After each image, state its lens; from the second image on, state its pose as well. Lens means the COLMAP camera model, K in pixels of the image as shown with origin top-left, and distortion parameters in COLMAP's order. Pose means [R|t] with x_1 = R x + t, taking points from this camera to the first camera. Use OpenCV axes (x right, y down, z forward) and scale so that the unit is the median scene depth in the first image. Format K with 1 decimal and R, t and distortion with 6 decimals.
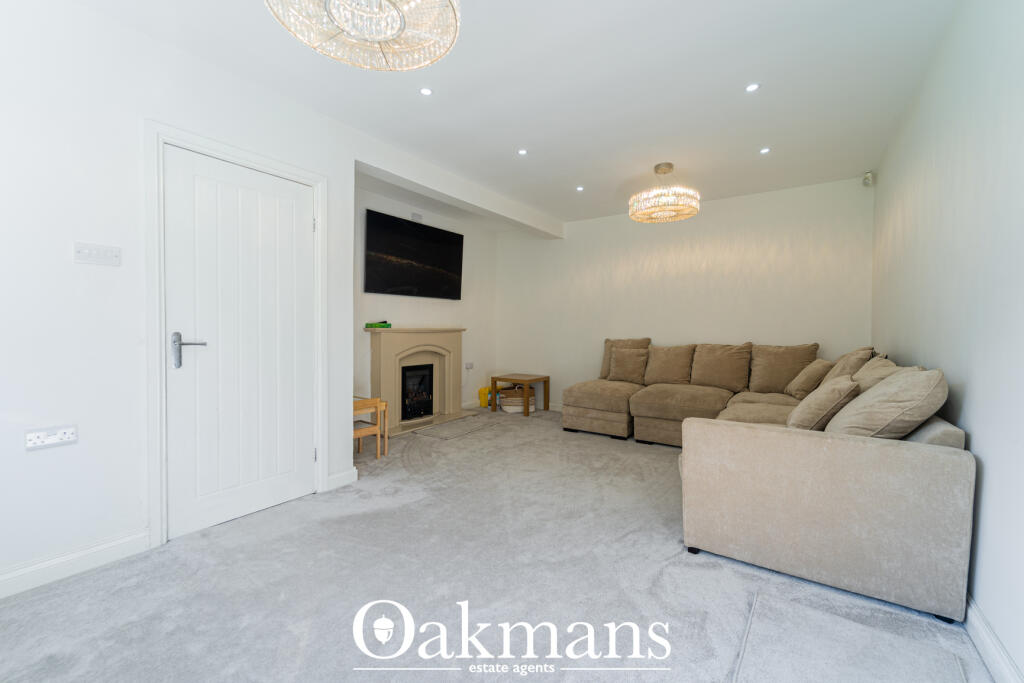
lens RADIAL K [[422.3, 0, 507.8], [0, 422.3, 335.9], [0, 0, 1]] dist [-0.000662, -0.000517]
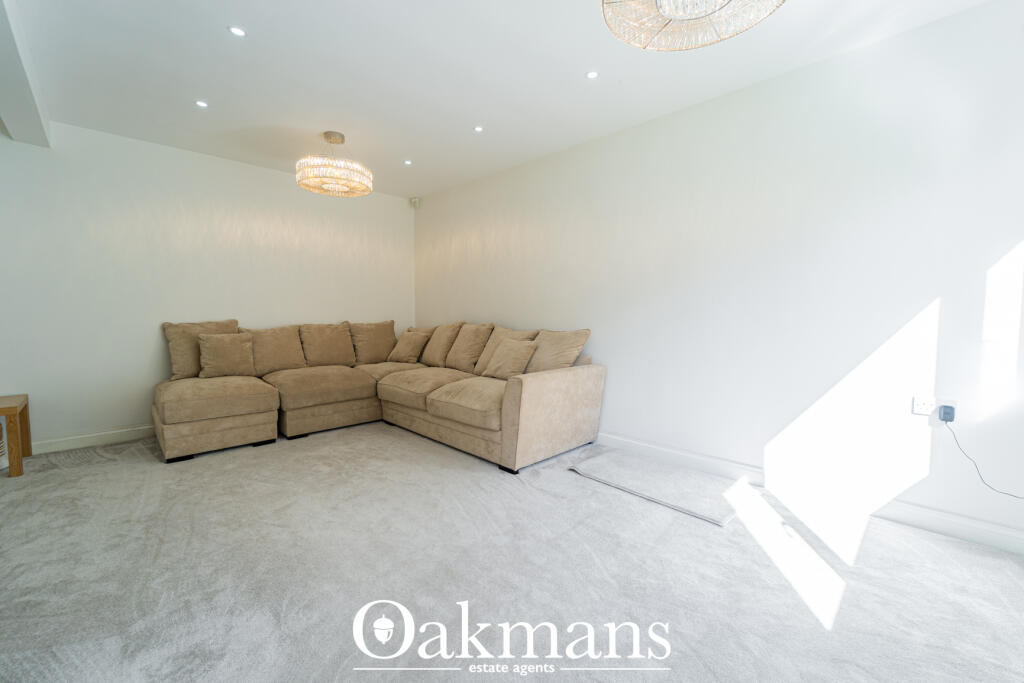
lens RADIAL K [[415.9, 0, 512.0], [0, 415.9, 341.5], [0, 0, 1]] dist [0.000371, -0.000082]
pose [[0.178077, -0.077344, 0.980972, -0.401735], [0.010280, 0.996998, 0.076741, -0.010814], [-0.983963, -0.003581, 0.178337, 0.357841]]
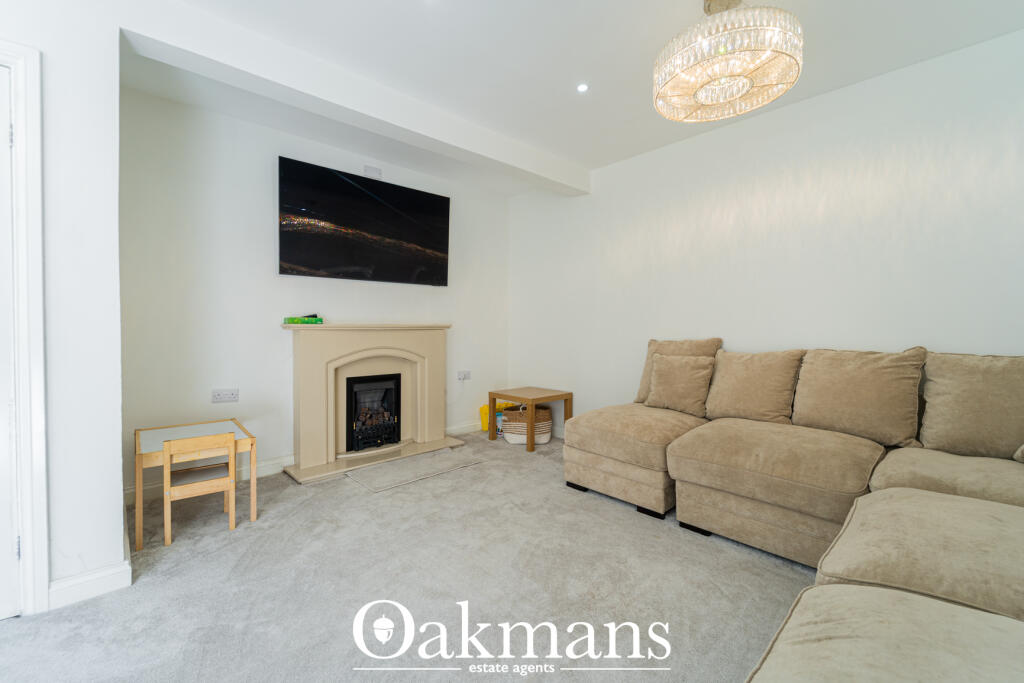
lens RADIAL K [[422.3, 0, 507.8], [0, 422.3, 335.9], [0, 0, 1]] dist [-0.000662, -0.000517]
pose [[0.976137, -0.000200, -0.217156, 0.185133], [0.000557, 0.999999, 0.001581, 0.000313], [0.217155, -0.001664, 0.976136, 0.371388]]
